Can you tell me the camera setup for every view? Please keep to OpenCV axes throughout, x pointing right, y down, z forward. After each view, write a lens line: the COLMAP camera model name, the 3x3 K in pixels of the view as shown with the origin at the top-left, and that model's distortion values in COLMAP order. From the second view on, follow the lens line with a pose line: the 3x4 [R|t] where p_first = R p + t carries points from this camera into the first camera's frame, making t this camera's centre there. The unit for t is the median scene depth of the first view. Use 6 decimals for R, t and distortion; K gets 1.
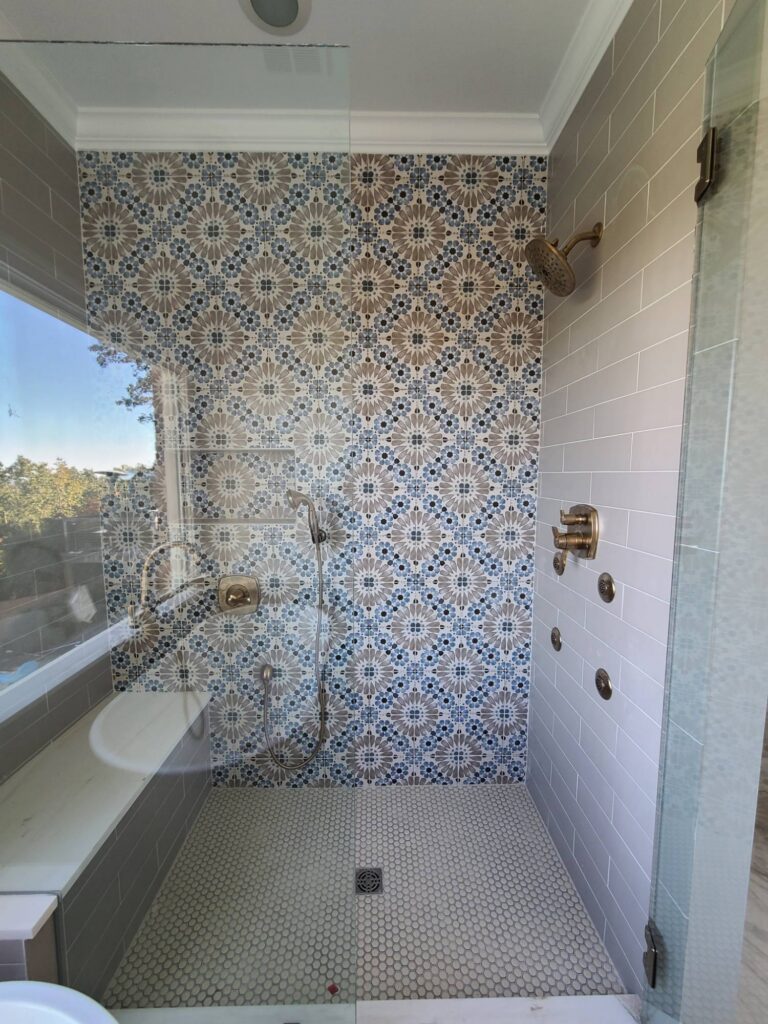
lens RADIAL K [[419.2, 0, 381.9], [0, 419.2, 516.7], [0, 0, 1]] dist [-0.002450, 0.000903]
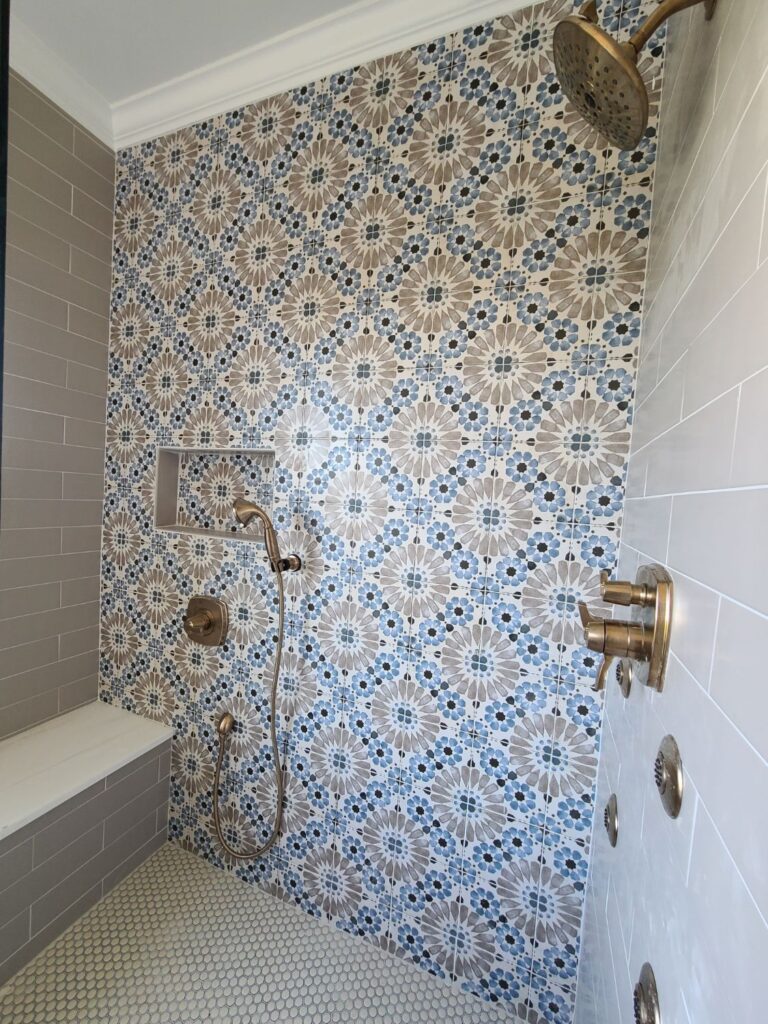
lens RADIAL K [[419.2, 0, 378.0], [0, 419.2, 517.7], [0, 0, 1]] dist [-0.002450, 0.000903]
pose [[0.918513, 0.082654, -0.386656, 0.289322], [-0.107046, 0.993369, -0.041943, -0.021509], [0.380625, 0.079916, 0.921270, 0.351644]]
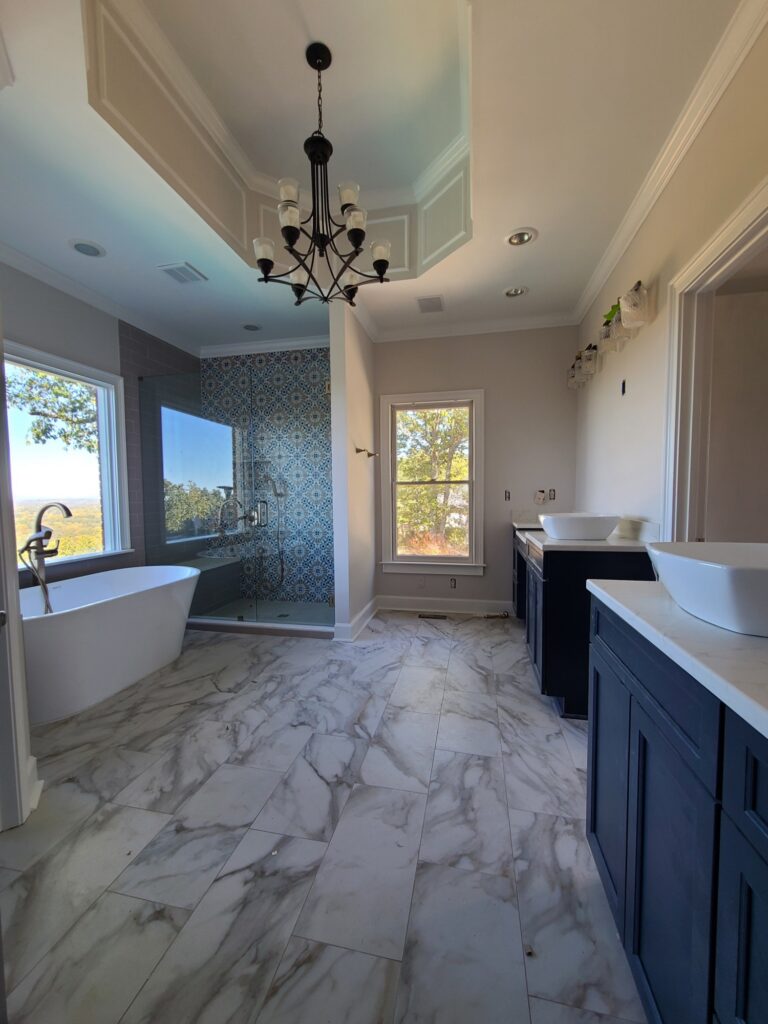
lens RADIAL K [[419.2, 0, 376.8], [0, 419.2, 516.4], [0, 0, 1]] dist [-0.002450, 0.000903]
pose [[0.971702, 0.004799, -0.236163, 1.032244], [-0.015788, 0.998877, -0.044662, 0.284537], [0.235683, 0.047127, 0.970687, -1.330625]]
